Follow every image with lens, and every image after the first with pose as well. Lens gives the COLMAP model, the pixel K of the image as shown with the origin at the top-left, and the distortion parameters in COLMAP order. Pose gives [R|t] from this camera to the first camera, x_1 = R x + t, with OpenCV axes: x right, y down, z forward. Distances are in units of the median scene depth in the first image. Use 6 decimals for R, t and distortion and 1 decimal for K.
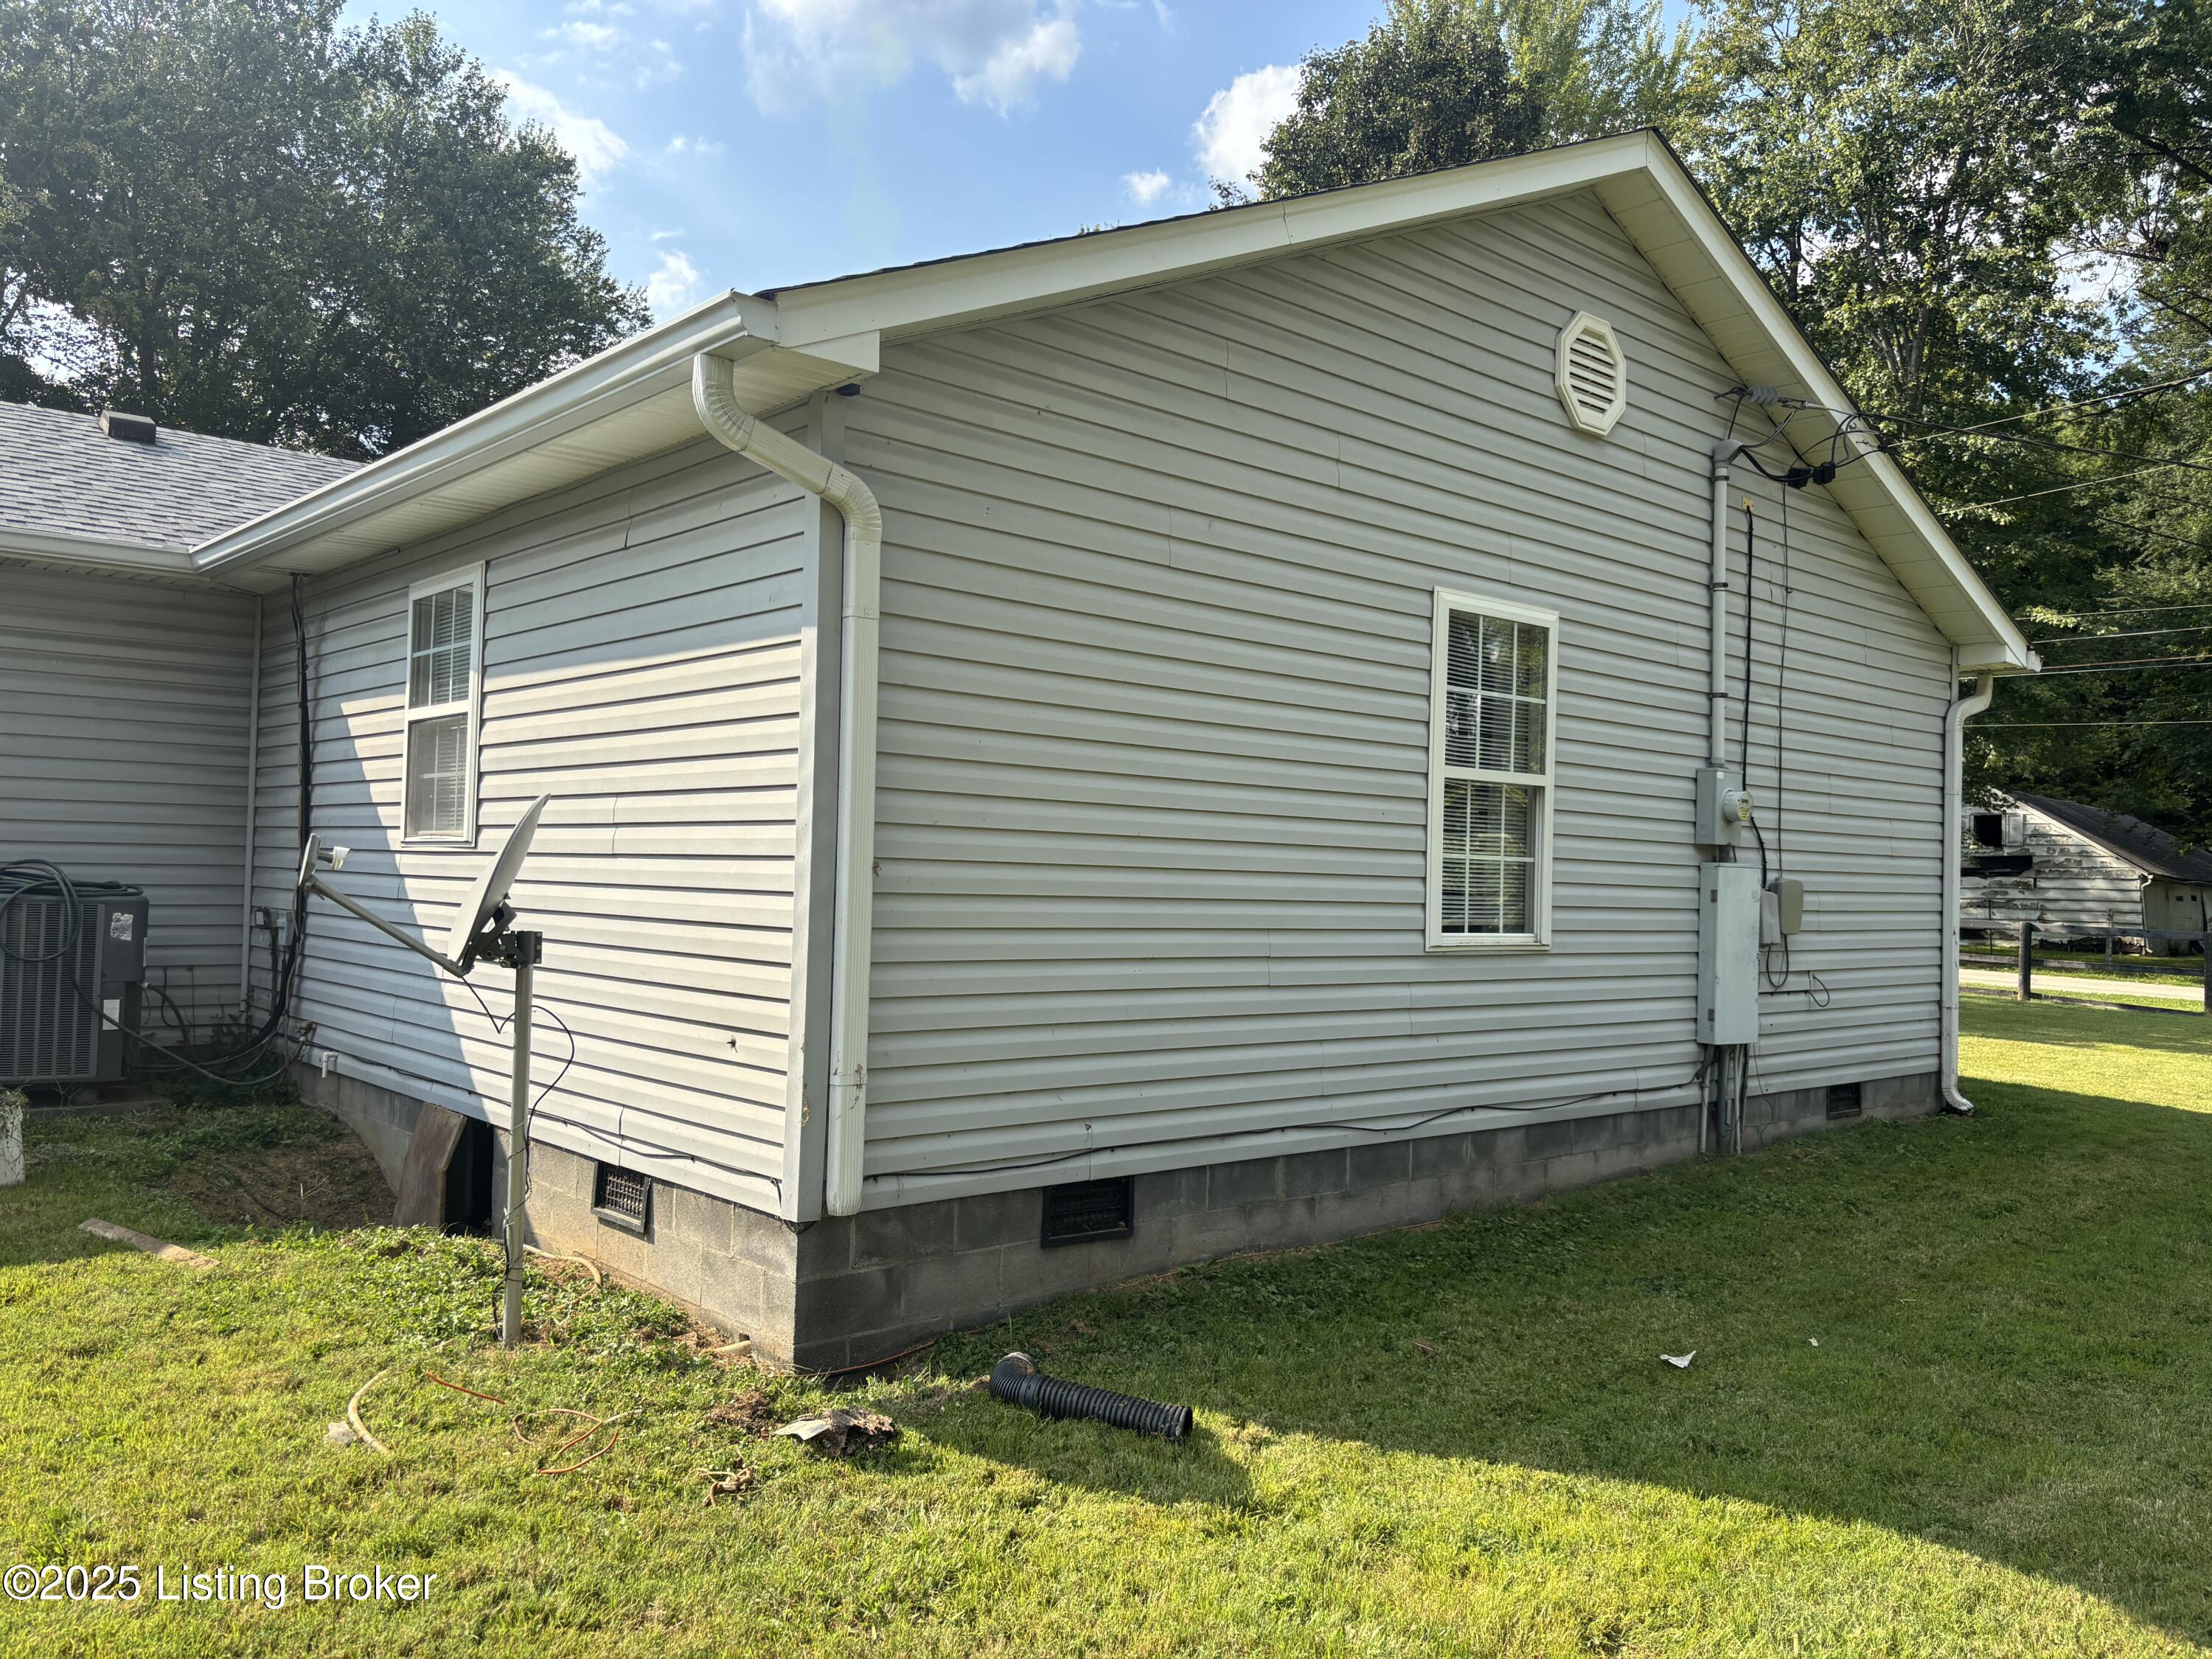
lens RADIAL K [[1682.9, 0, 1106.0], [0, 1682.9, 829.5], [0, 0, 1]] dist [0.047606, -0.051956]
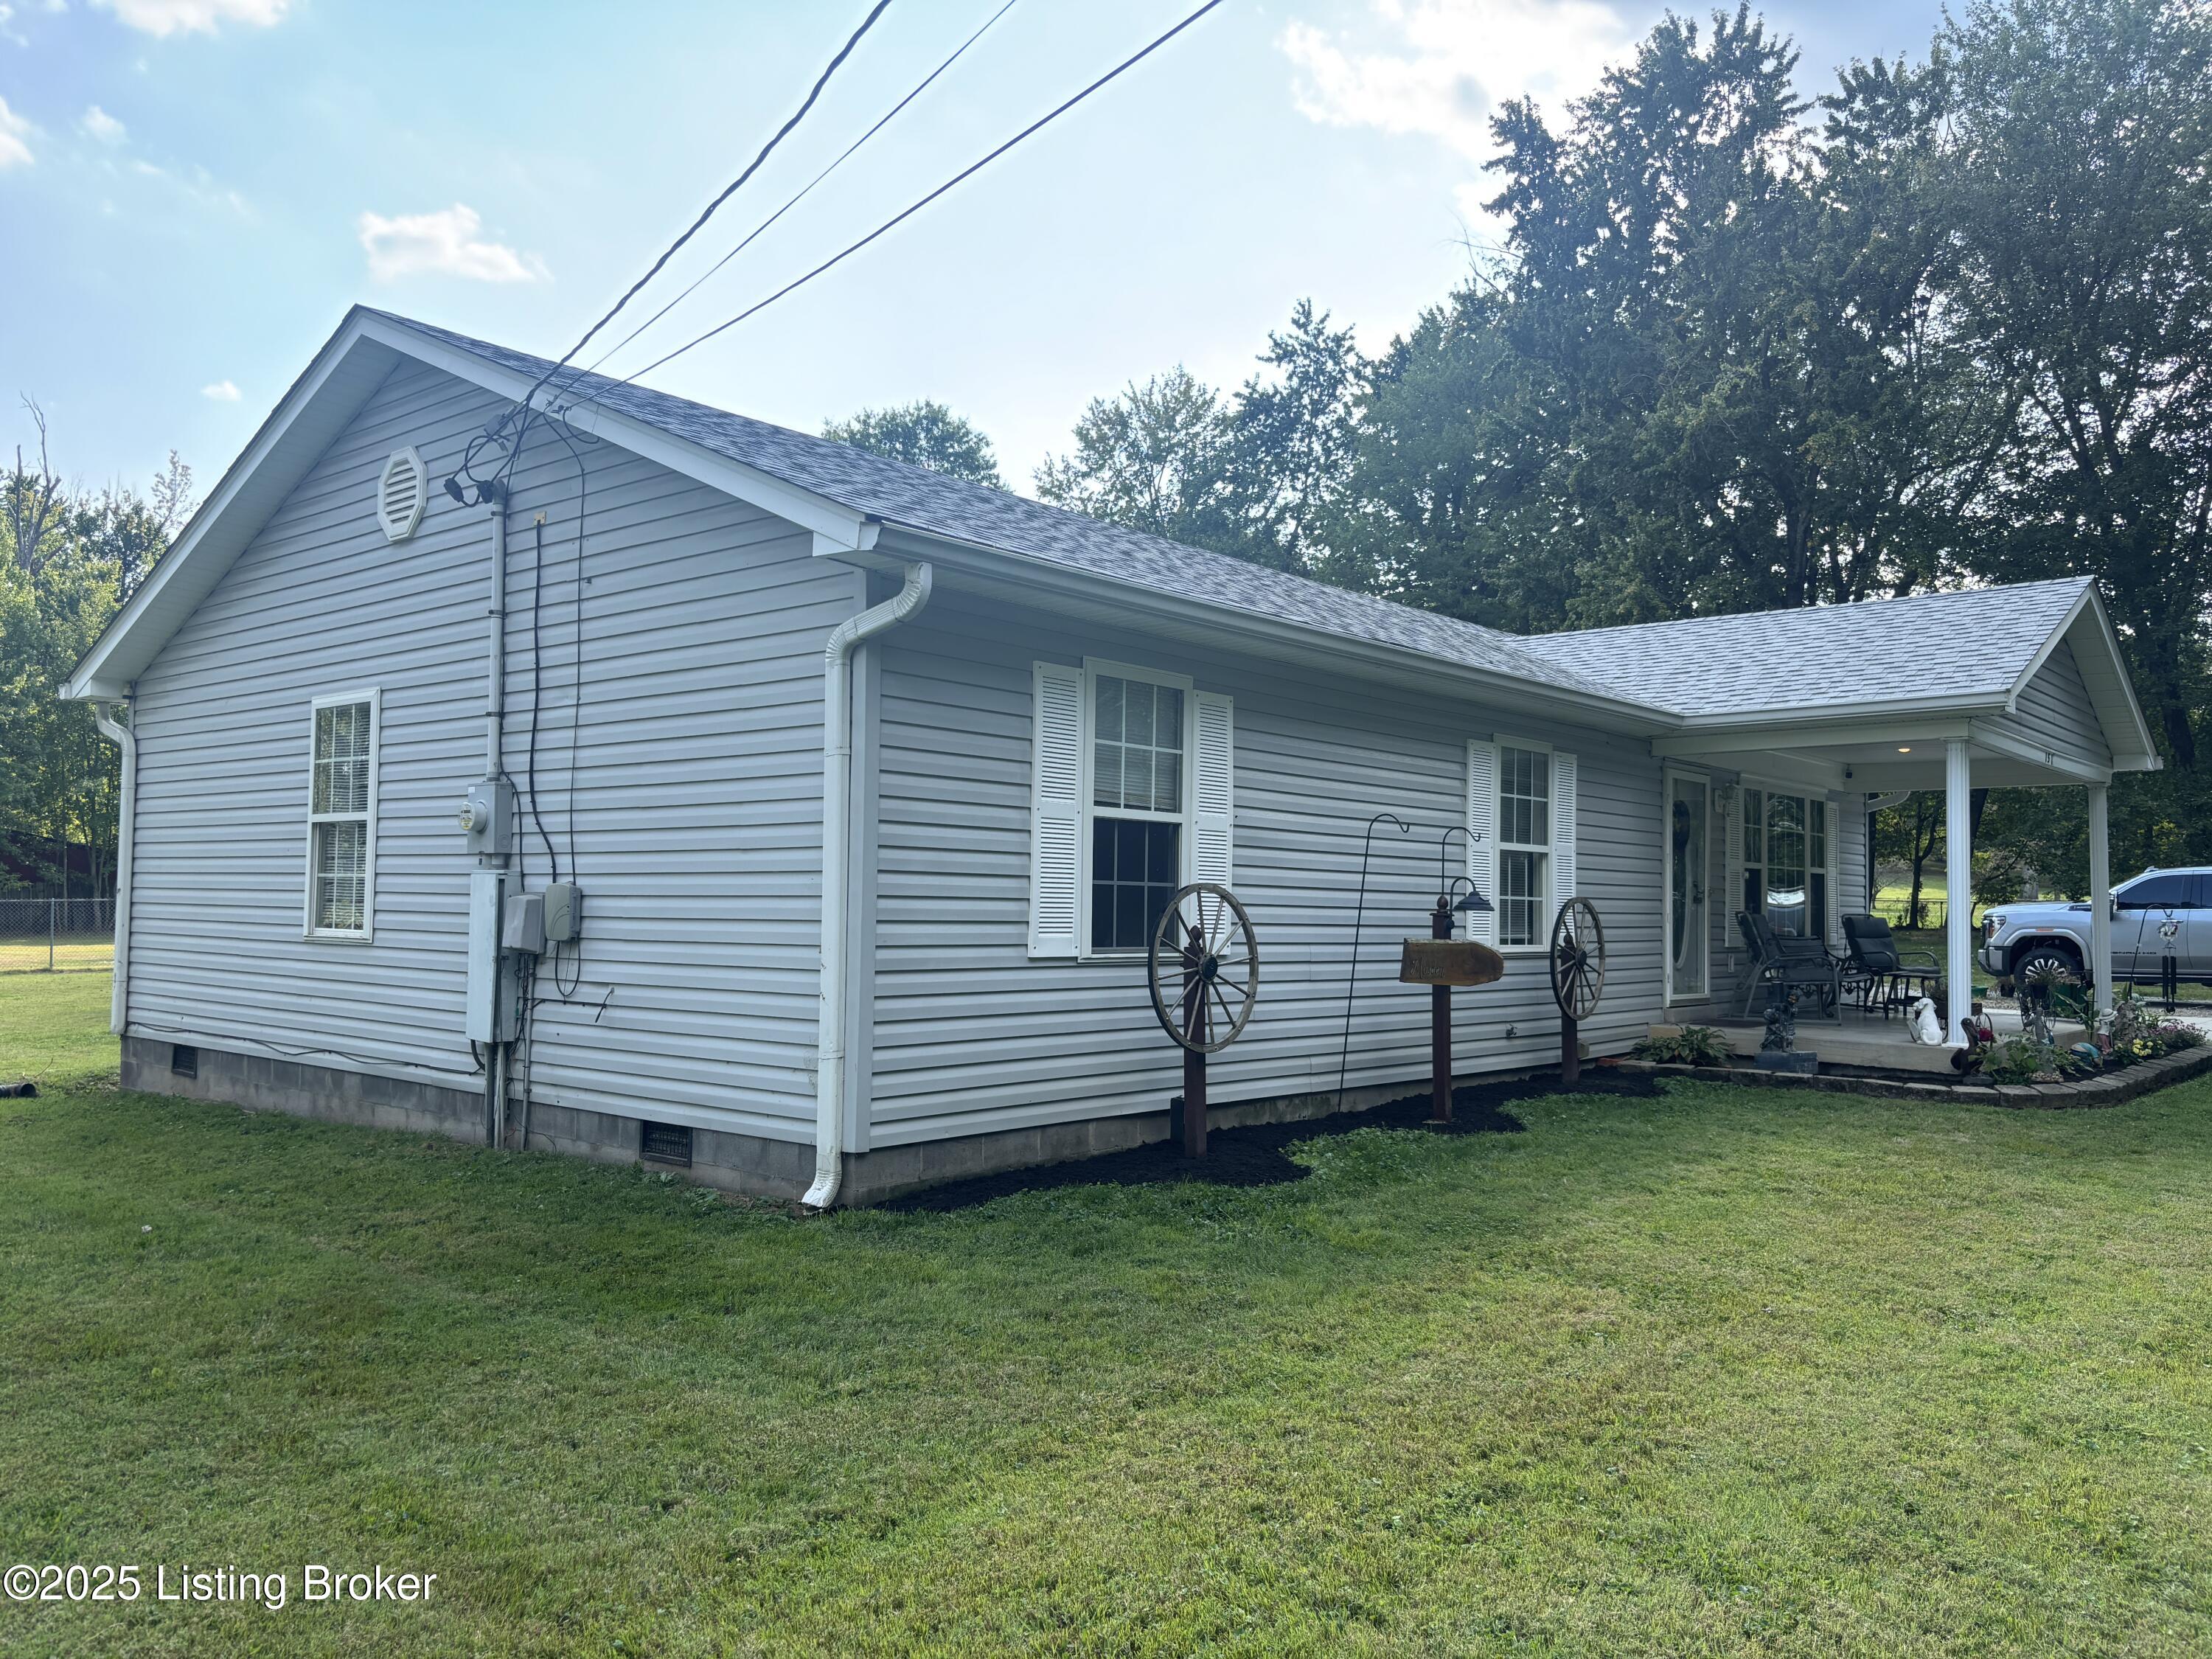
lens RADIAL K [[1682.9, 0, 1106.0], [0, 1682.9, 829.5], [0, 0, 1]] dist [0.047606, -0.051956]
pose [[0.130891, -0.068027, -0.989060, 1.676789], [0.014959, 0.997665, -0.066639, 0.080995], [0.991284, -0.006073, 0.131603, 1.416599]]
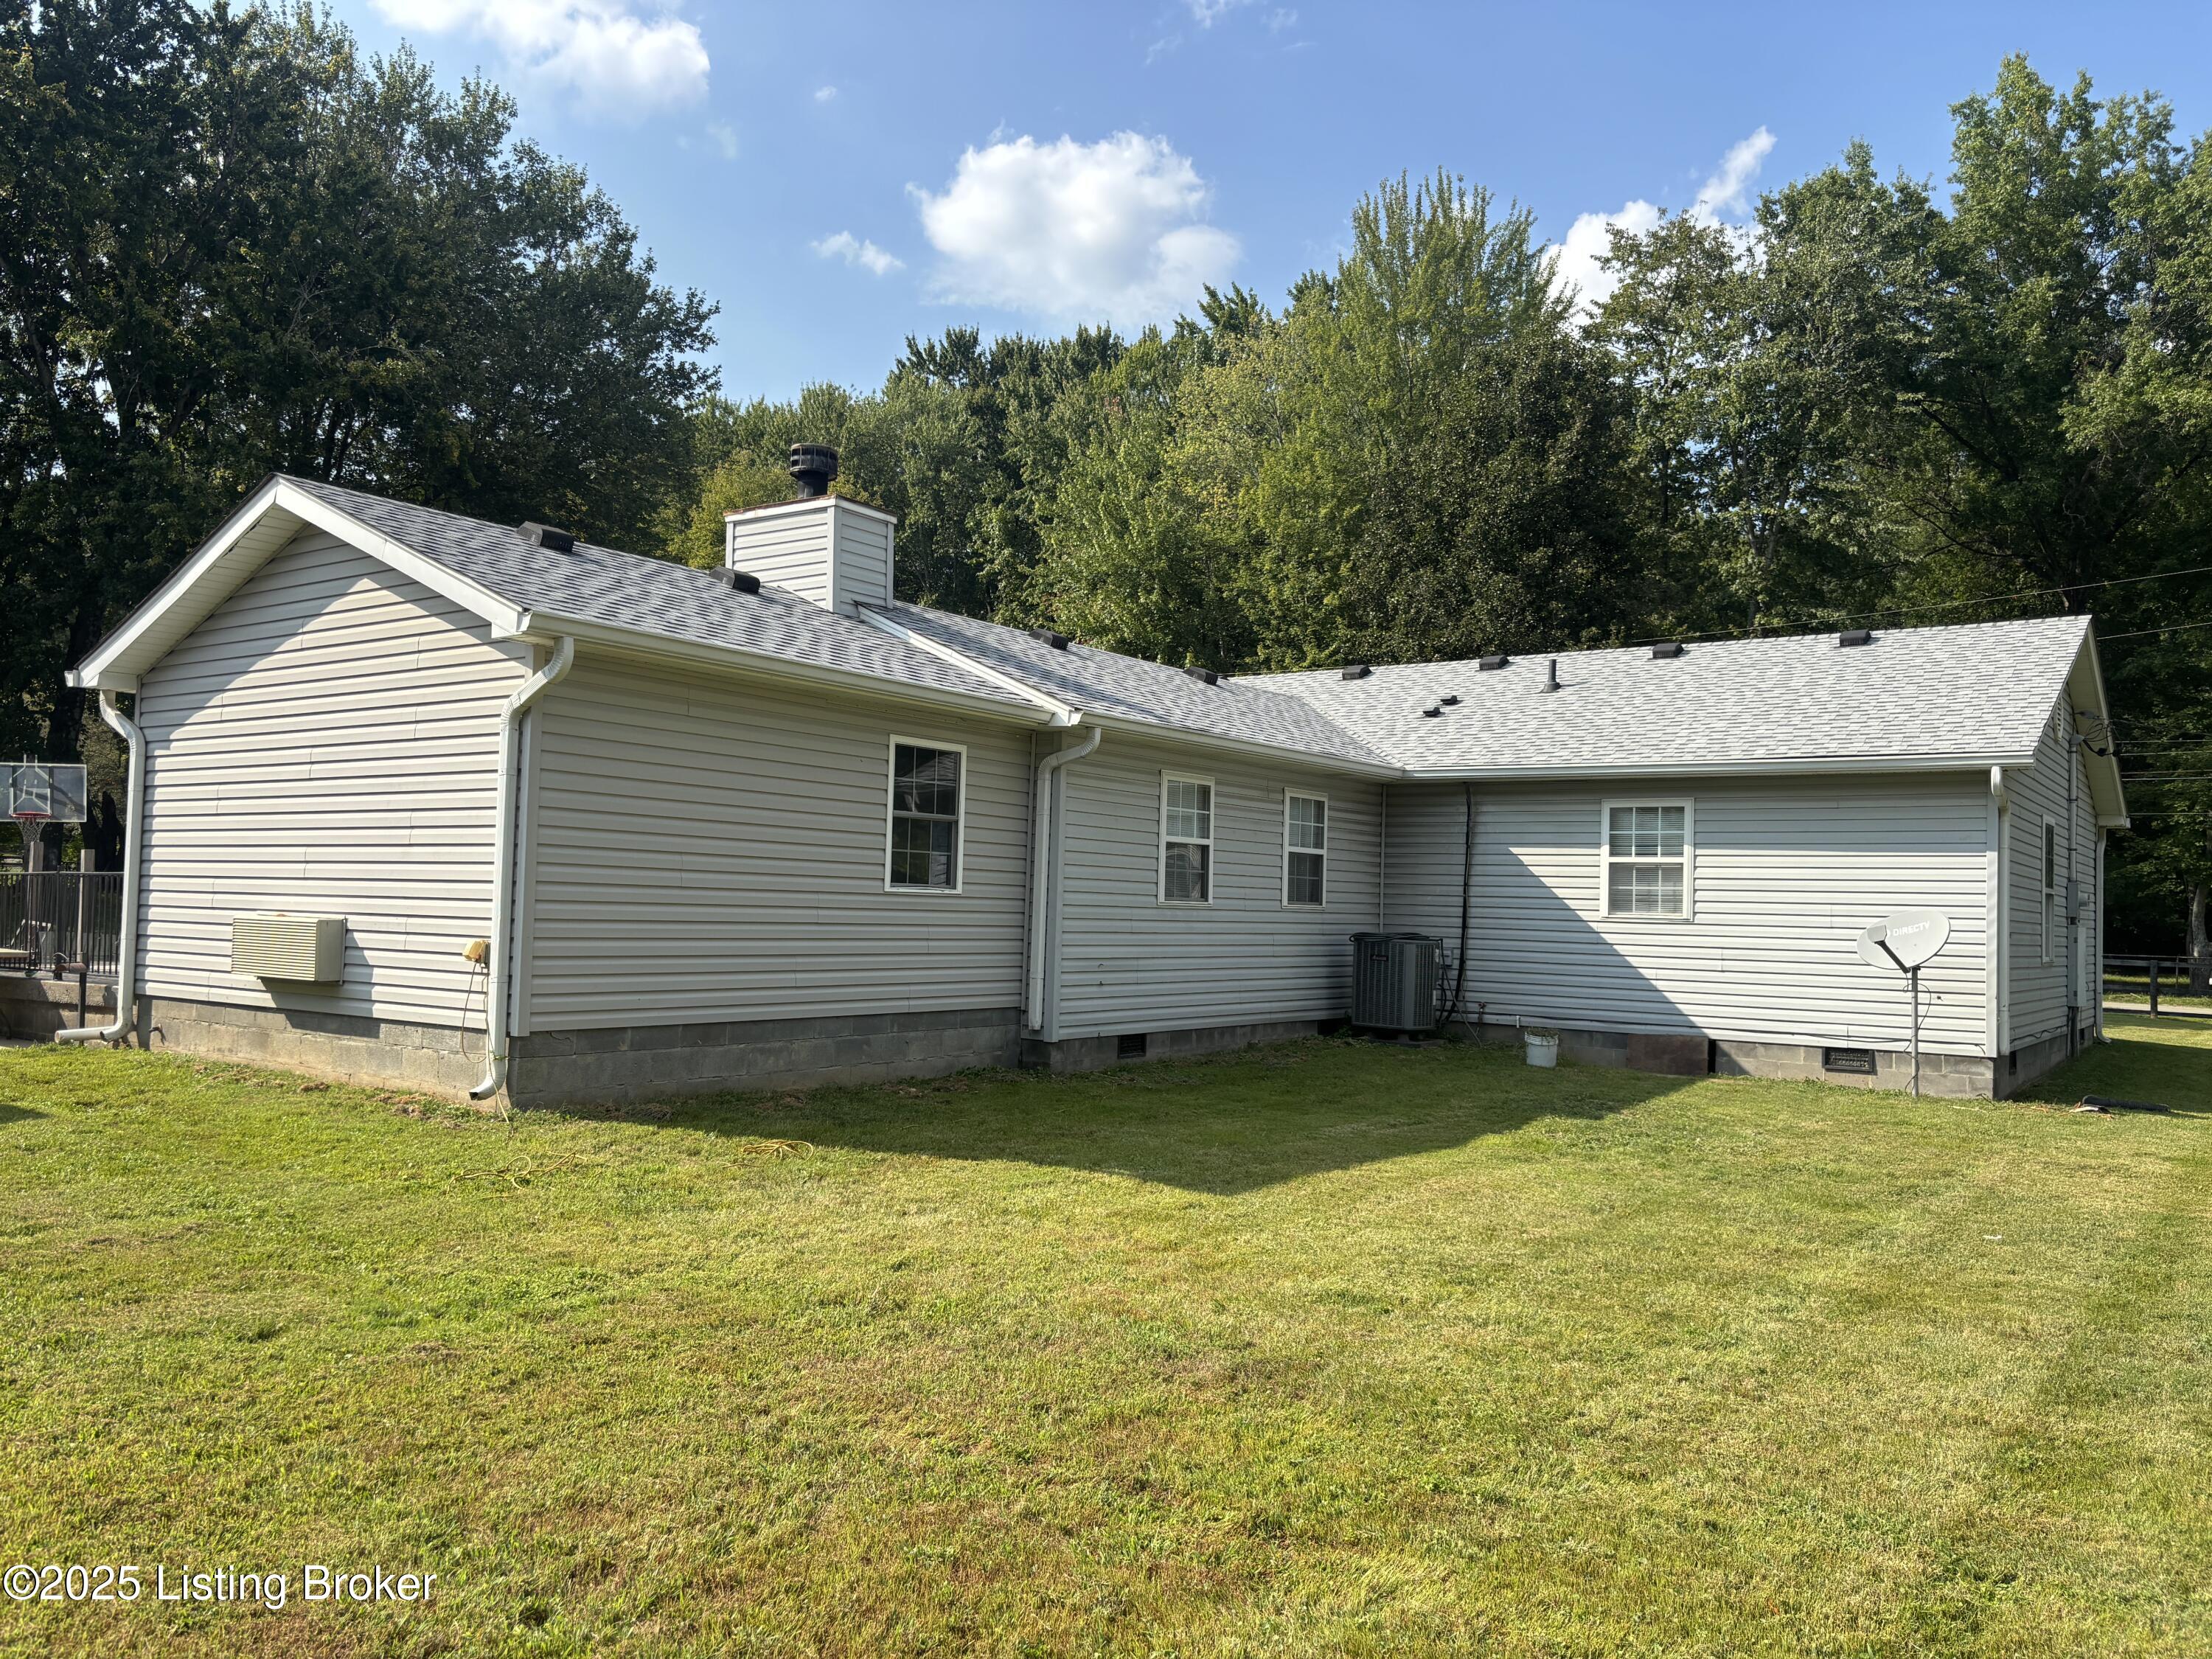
lens RADIAL K [[1682.9, 0, 1106.0], [0, 1682.9, 829.5], [0, 0, 1]] dist [0.047606, -0.051956]
pose [[0.974587, 0.012245, 0.223676, -1.577842], [-0.009363, 0.999859, -0.013941, -0.071545], [-0.223815, 0.011493, 0.974564, -1.020836]]
